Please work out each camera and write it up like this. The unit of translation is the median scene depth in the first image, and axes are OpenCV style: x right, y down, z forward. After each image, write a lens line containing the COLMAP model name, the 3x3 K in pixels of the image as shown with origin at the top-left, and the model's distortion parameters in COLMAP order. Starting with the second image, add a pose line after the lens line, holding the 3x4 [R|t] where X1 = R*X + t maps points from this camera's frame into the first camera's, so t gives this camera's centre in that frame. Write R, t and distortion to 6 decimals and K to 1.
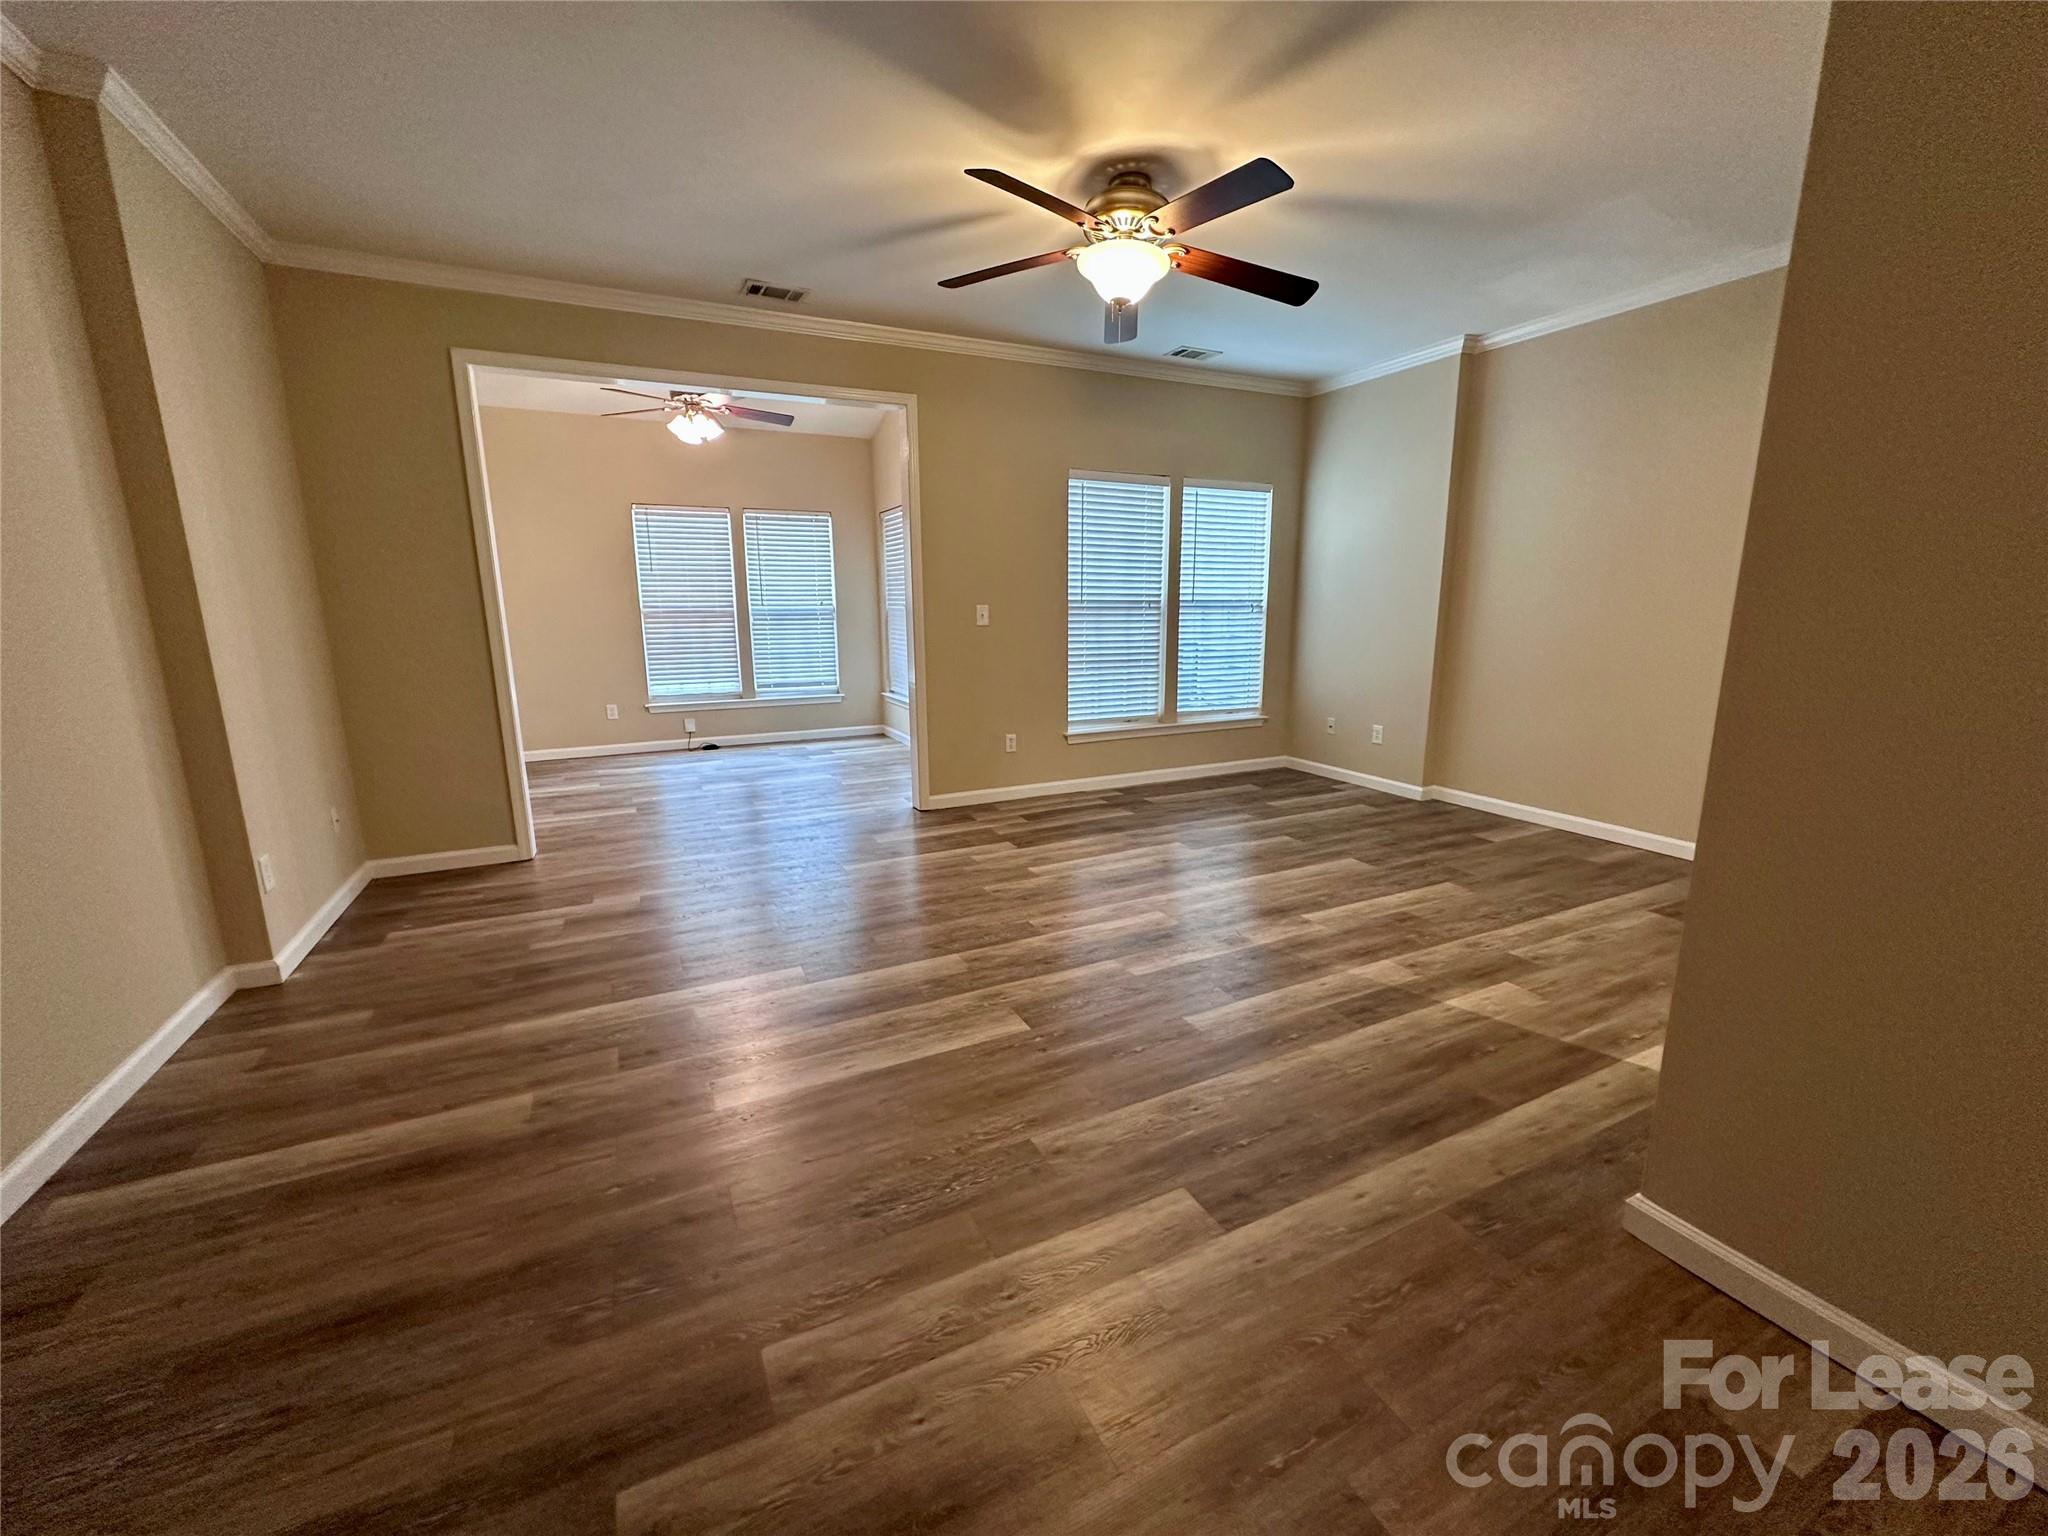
lens RADIAL K [[822.9, 0, 1012.9], [0, 822.9, 769.0], [0, 0, 1]] dist [0.000075, -0.000171]
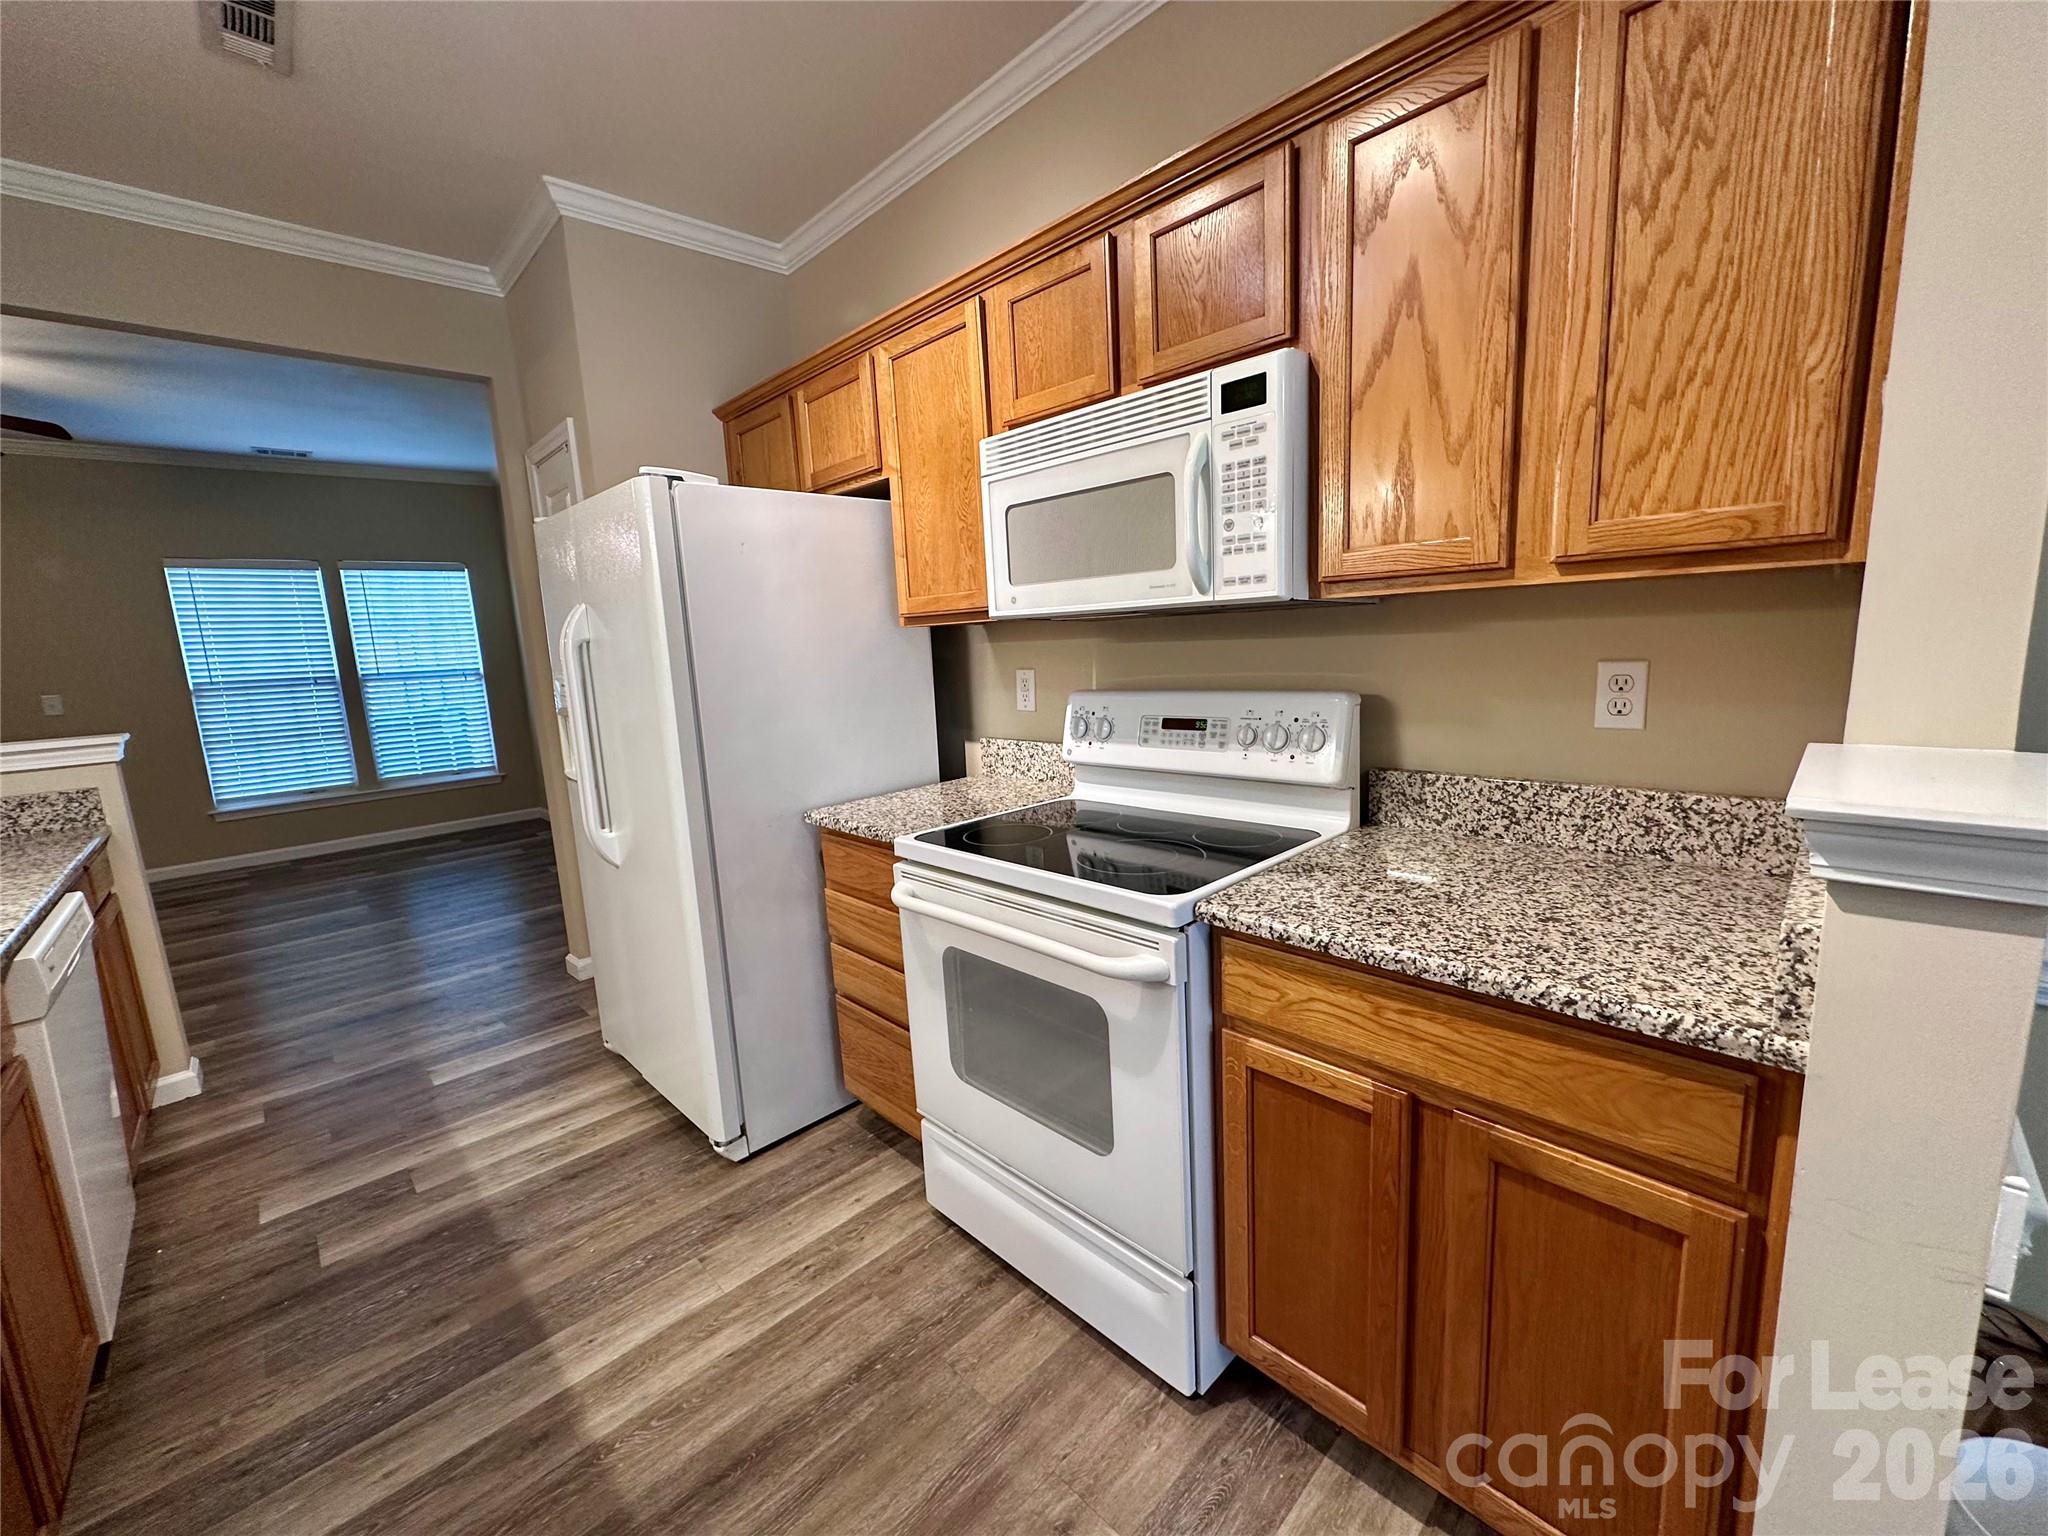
lens RADIAL K [[823.9, 0, 1029.7], [0, 823.9, 765.7], [0, 0, 1]] dist [-0.002017, 0.000304]
pose [[0.952705, -0.087846, 0.290924, 0.797178], [0.101529, 0.994310, -0.032246, 0.038360], [-0.286435, 0.060259, 0.956203, -0.288156]]
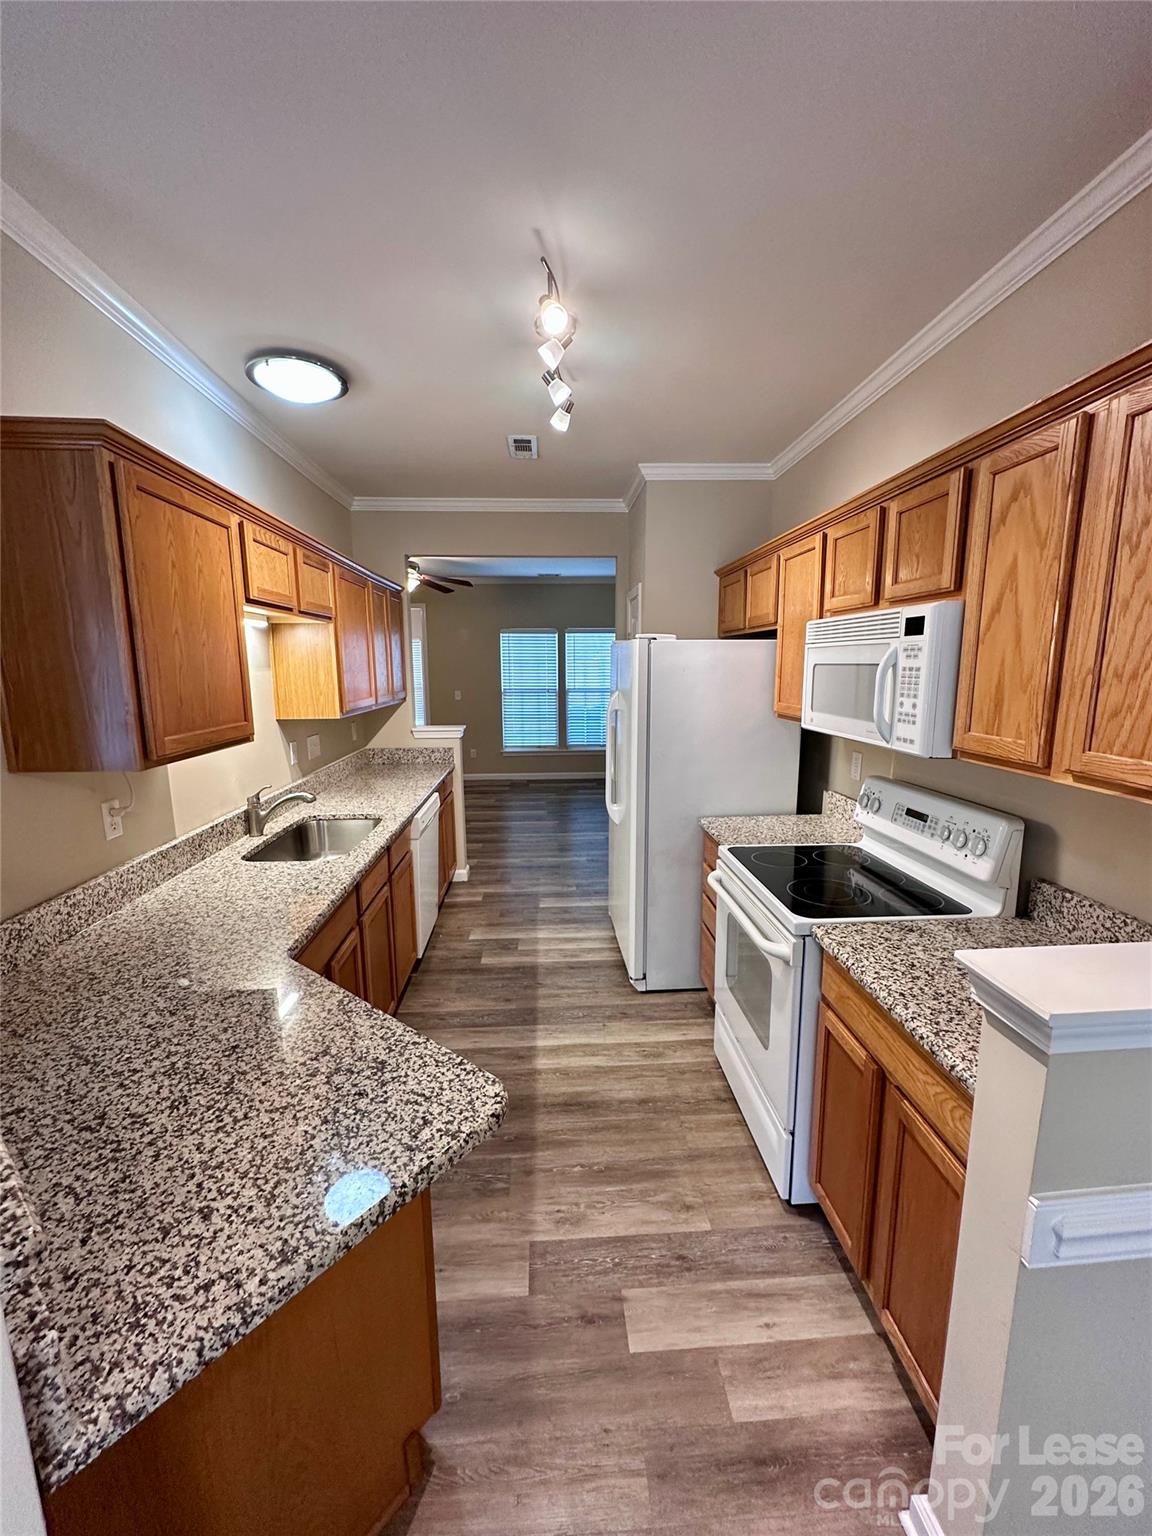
lens RADIAL K [[617.9, 0, 576.0], [0, 617.9, 768.0], [0, 0, 1]] dist [-0.002017, 0.000304]
pose [[0.920364, 0.068280, -0.385056, 0.921440], [-0.079569, 0.996739, -0.013441, 0.007055], [0.382882, 0.043010, 0.922795, -0.419855]]
